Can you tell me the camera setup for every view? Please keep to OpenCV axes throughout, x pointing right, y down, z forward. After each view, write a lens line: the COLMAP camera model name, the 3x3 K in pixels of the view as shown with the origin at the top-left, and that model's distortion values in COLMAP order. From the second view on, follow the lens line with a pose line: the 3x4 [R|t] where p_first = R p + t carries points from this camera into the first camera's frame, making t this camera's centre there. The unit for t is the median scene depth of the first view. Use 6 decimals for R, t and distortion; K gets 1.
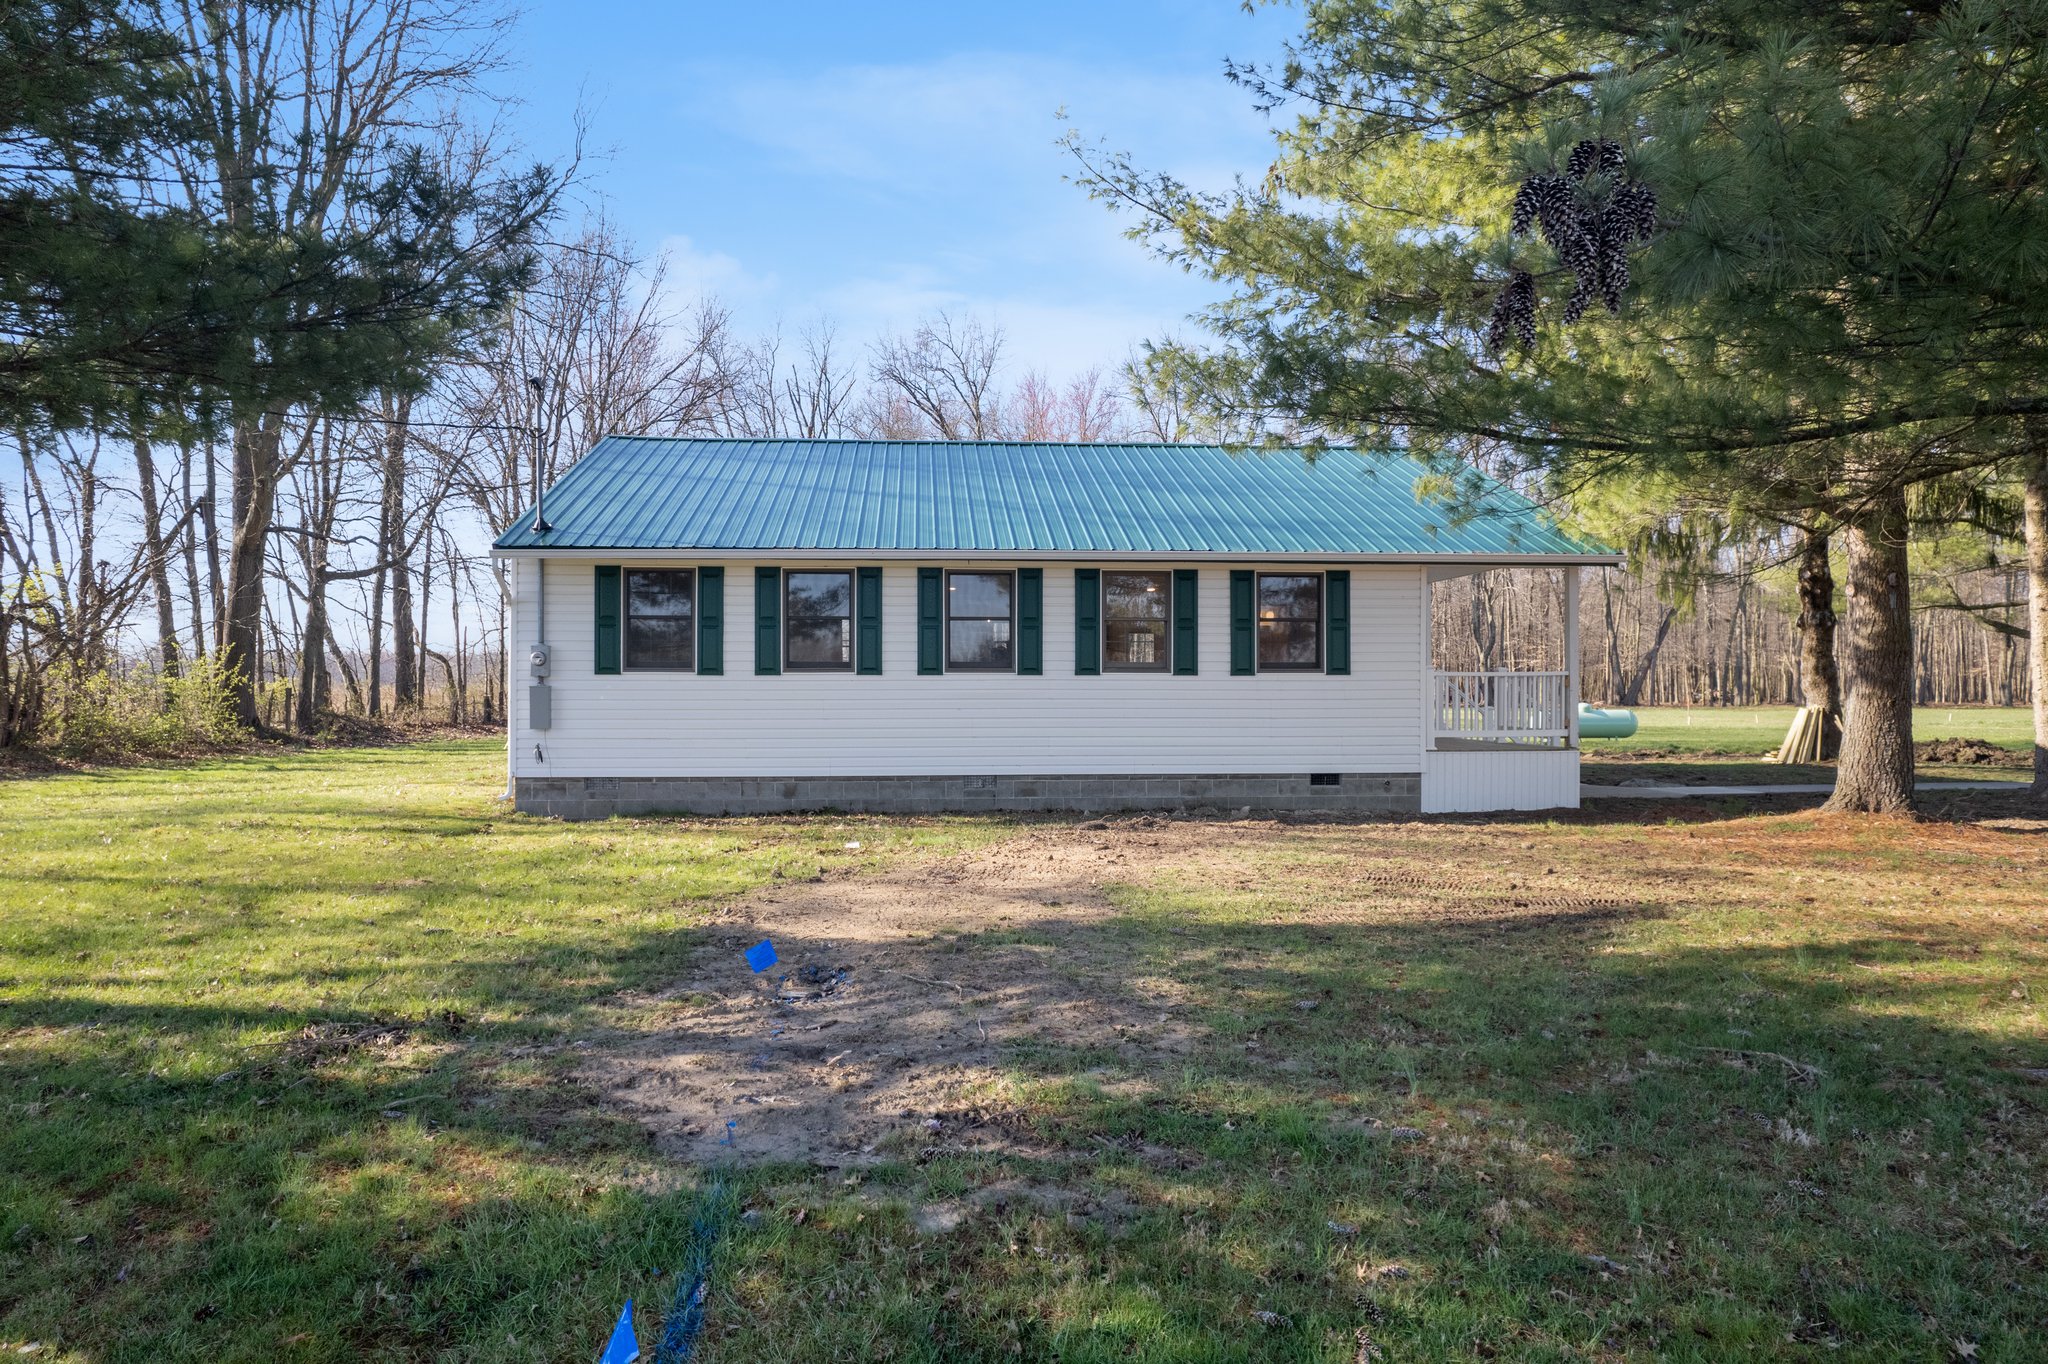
lens RADIAL K [[1204.9, 0, 1050.2], [0, 1204.9, 693.7], [0, 0, 1]] dist [-0.037208, 0.001027]
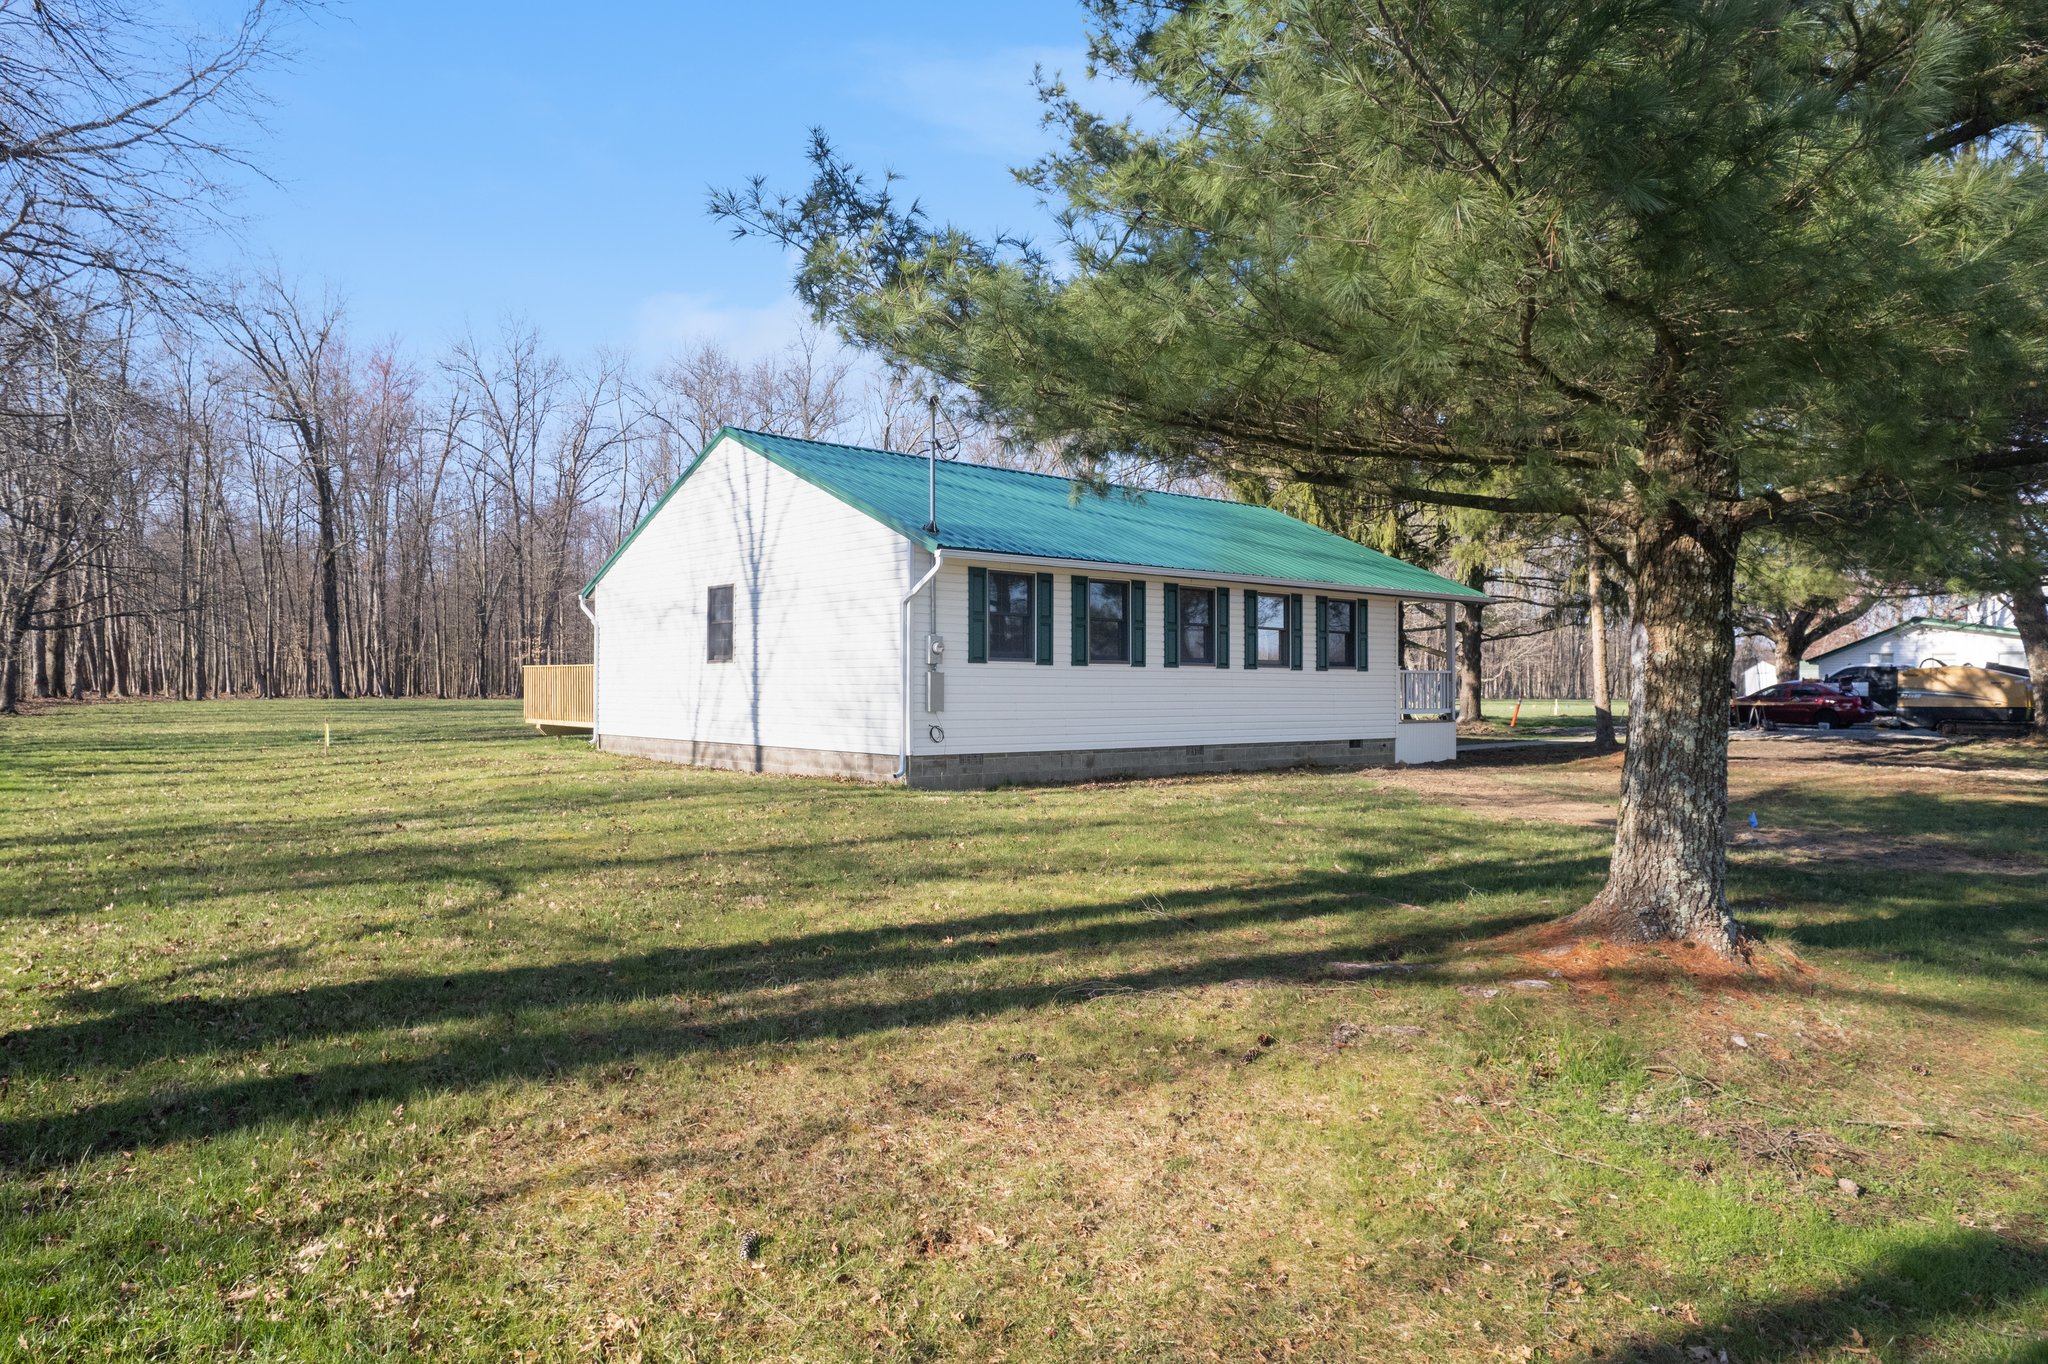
lens RADIAL K [[1204.9, 0, 1050.2], [0, 1204.9, 693.7], [0, 0, 1]] dist [-0.037208, 0.001027]
pose [[0.821956, 0.002766, 0.569545, -0.950392], [-0.011599, 0.999862, 0.011883, -0.001513], [-0.569433, -0.016374, 0.821875, 0.024658]]
